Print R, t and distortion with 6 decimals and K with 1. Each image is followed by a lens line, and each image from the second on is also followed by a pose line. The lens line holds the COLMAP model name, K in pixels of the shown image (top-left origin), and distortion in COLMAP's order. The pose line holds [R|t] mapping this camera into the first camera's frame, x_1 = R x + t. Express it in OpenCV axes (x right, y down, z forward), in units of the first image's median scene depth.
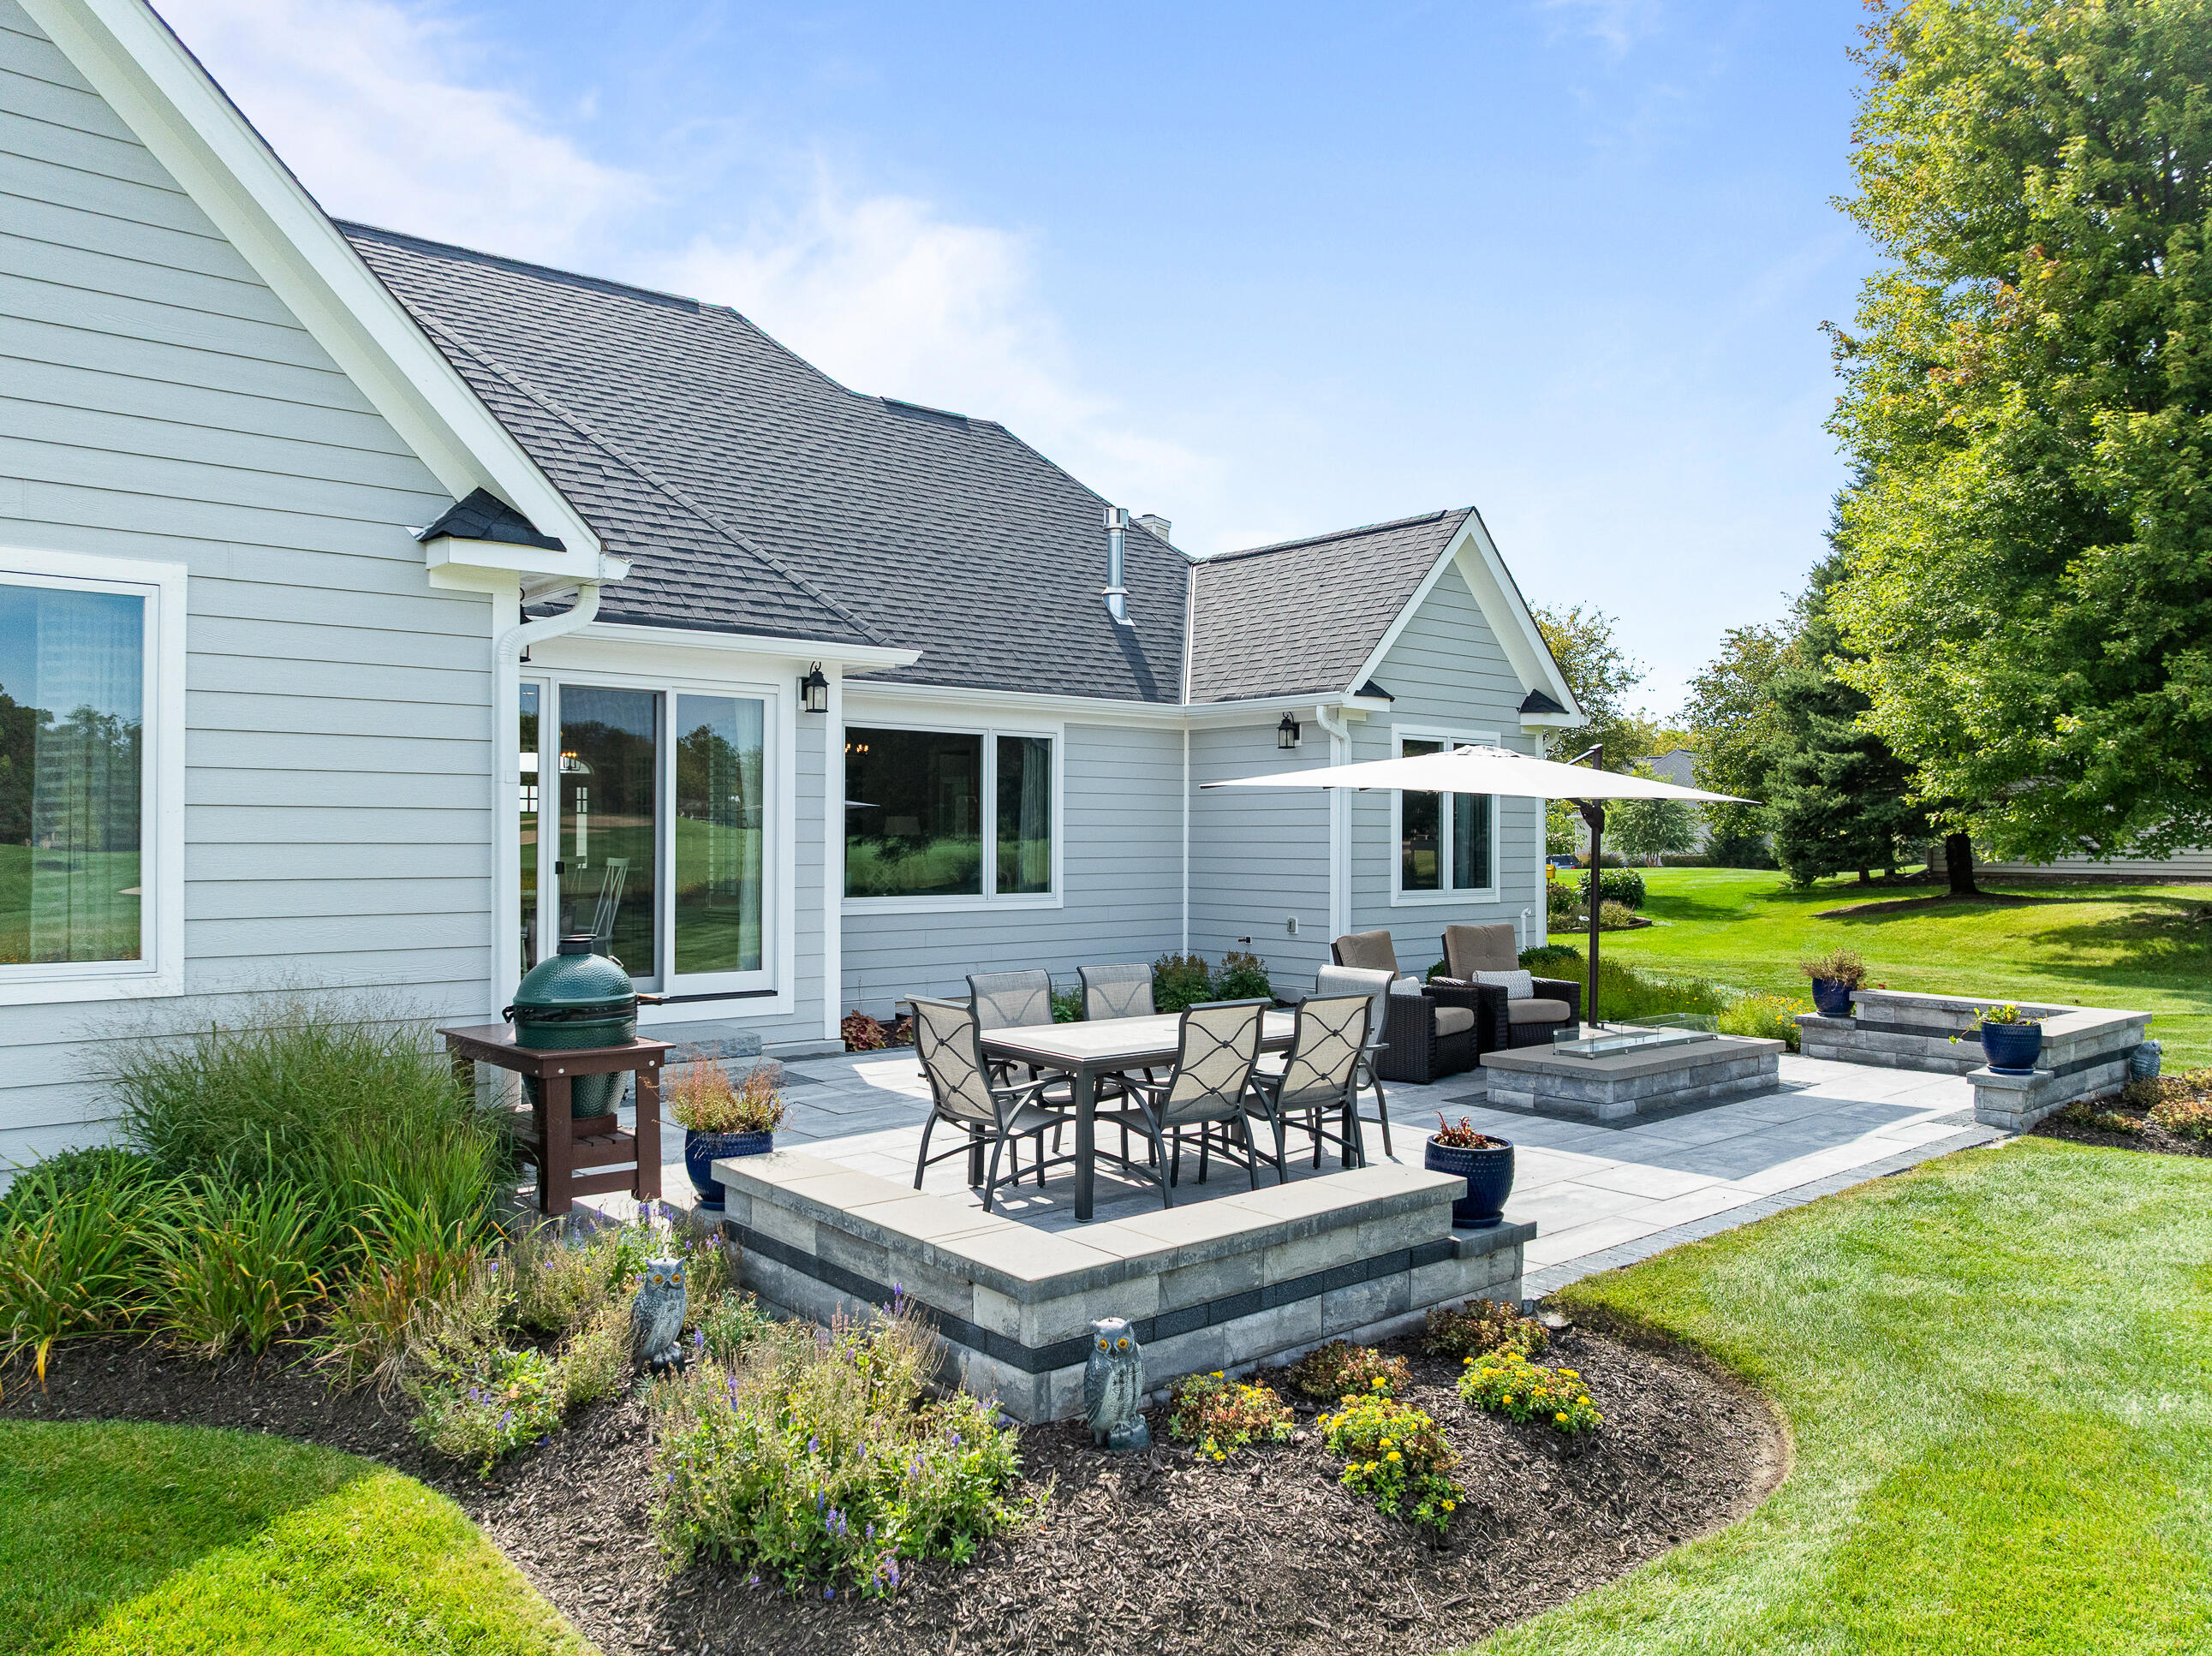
lens RADIAL K [[1571.5, 0, 1106.0], [0, 1571.5, 828.0], [0, 0, 1]] dist [-0.038595, 0.003080]
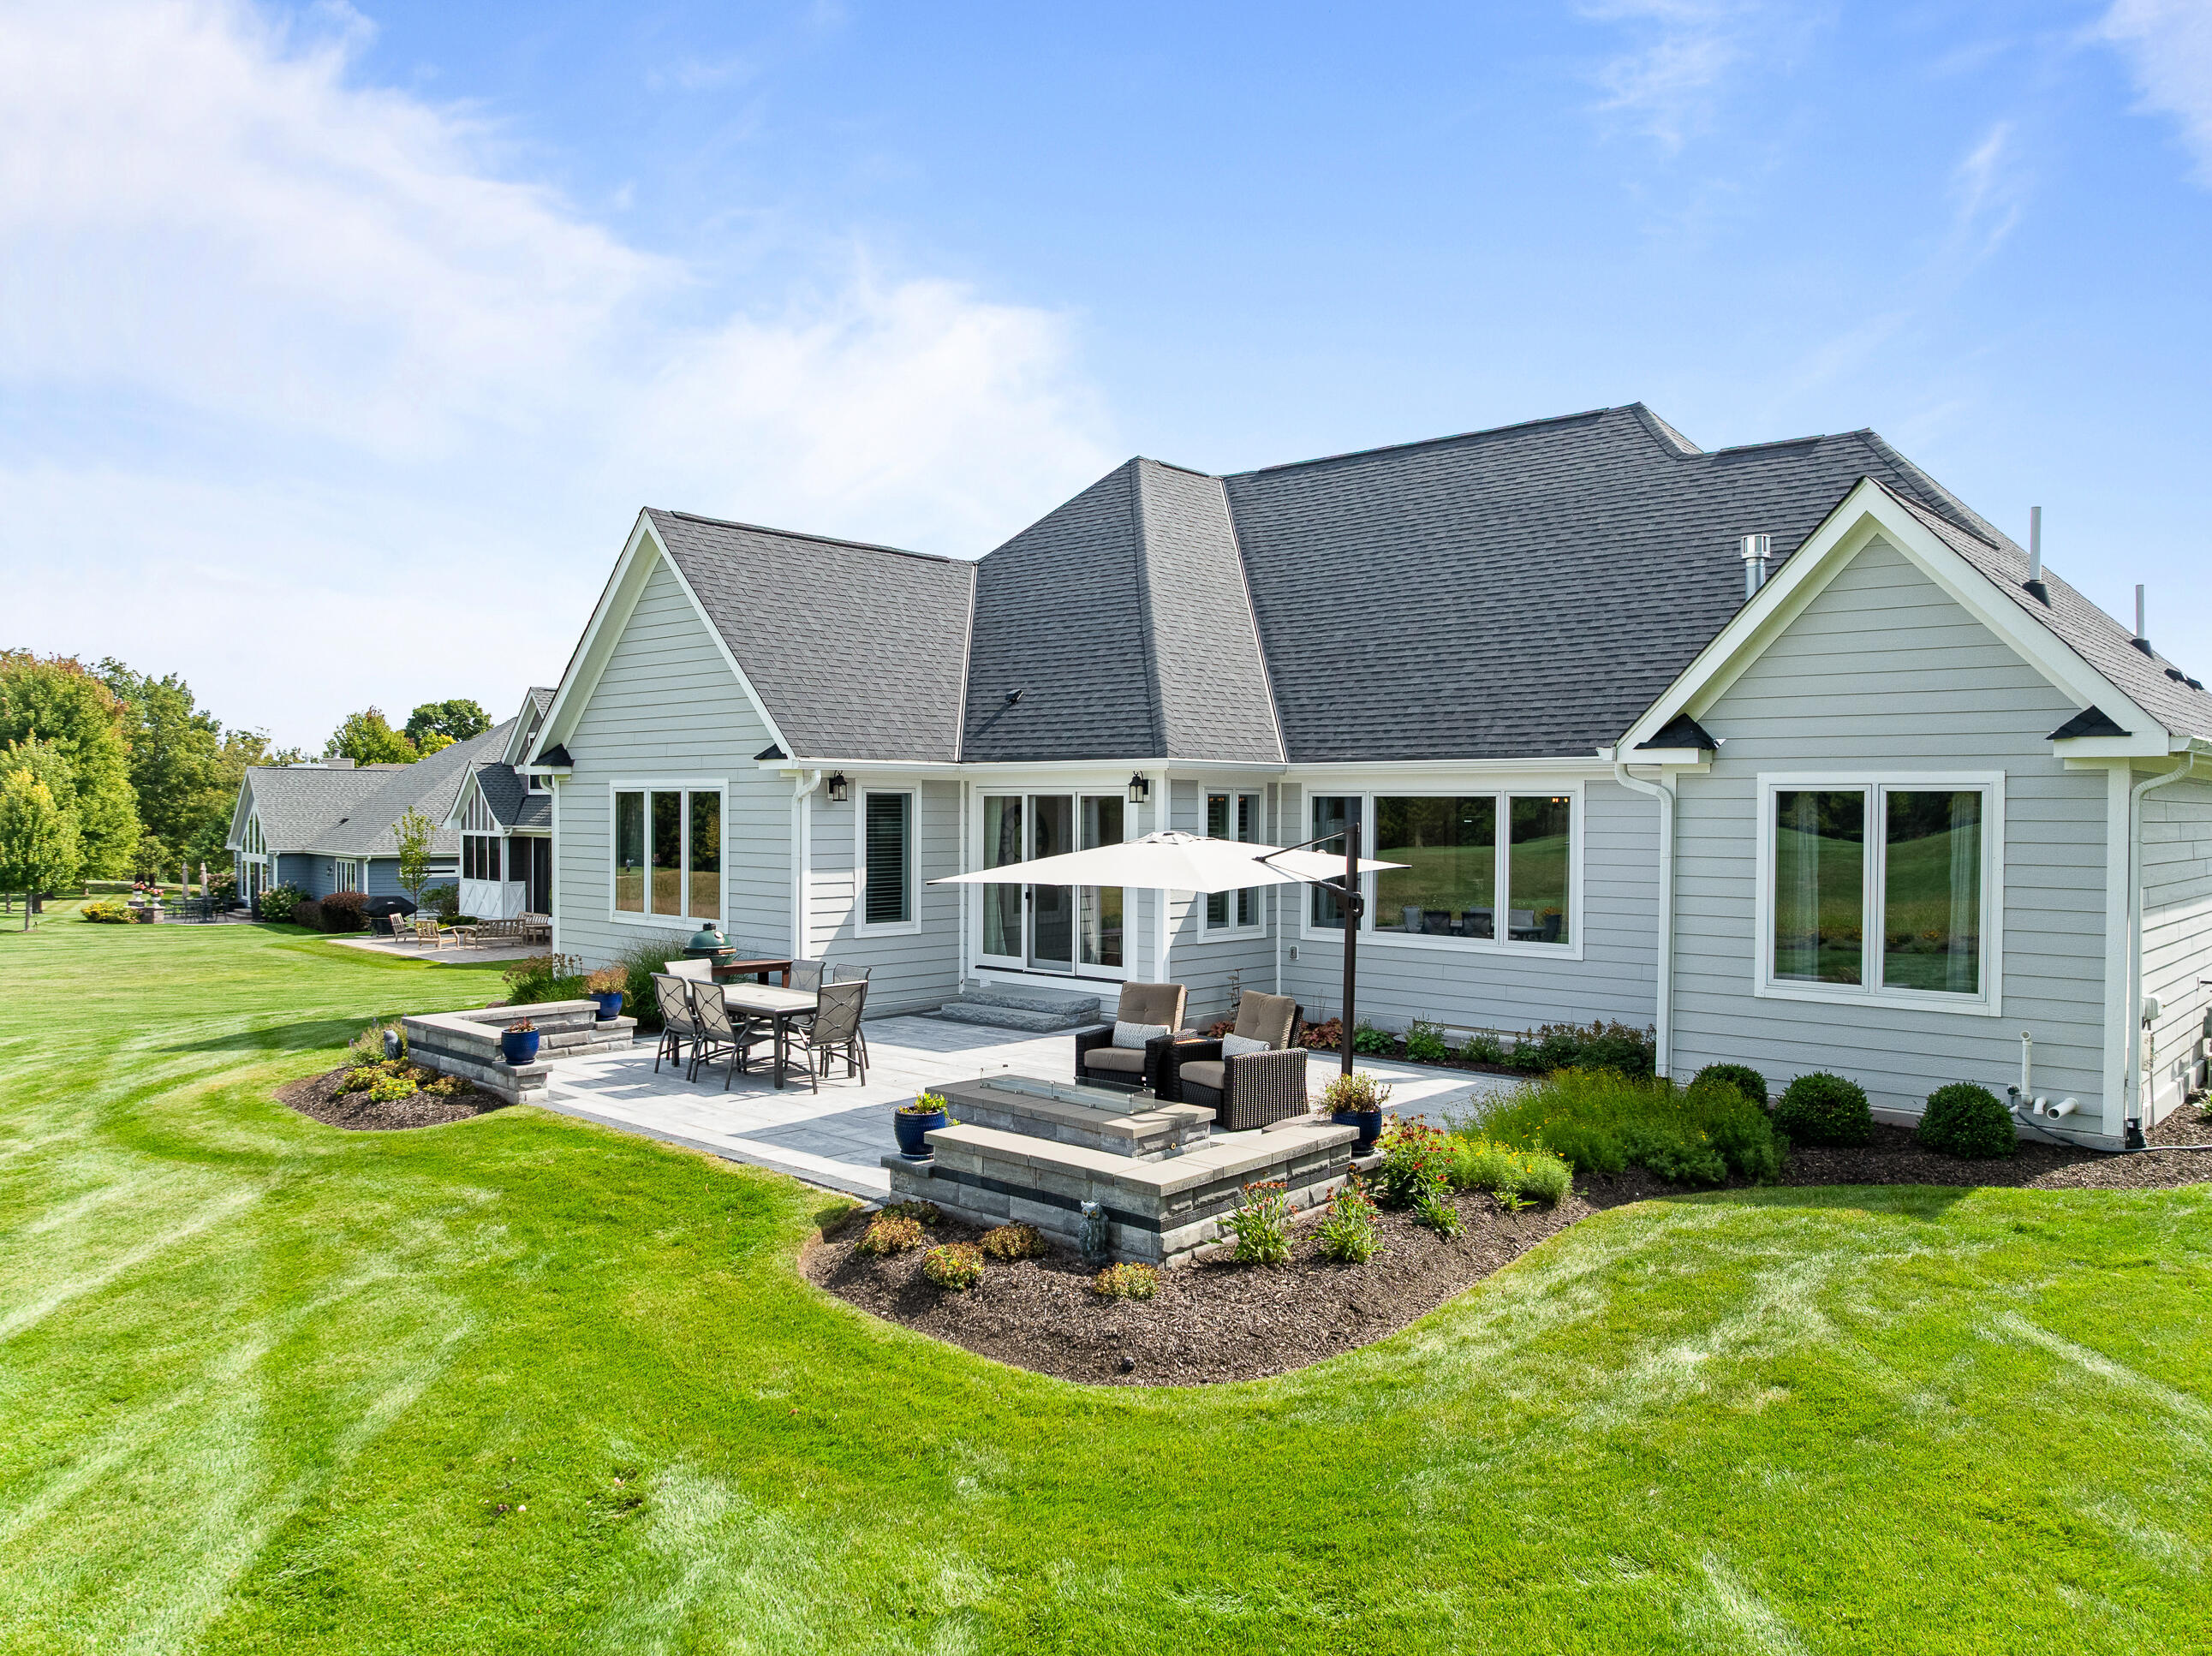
lens RADIAL K [[1571.5, 0, 1106.0], [0, 1571.5, 828.0], [0, 0, 1]] dist [-0.038595, 0.003080]
pose [[0.106779, 0.010076, -0.994232, 1.002823], [0.001588, 0.999946, 0.010304, -0.048864], [0.994282, -0.002679, 0.106757, 0.603072]]
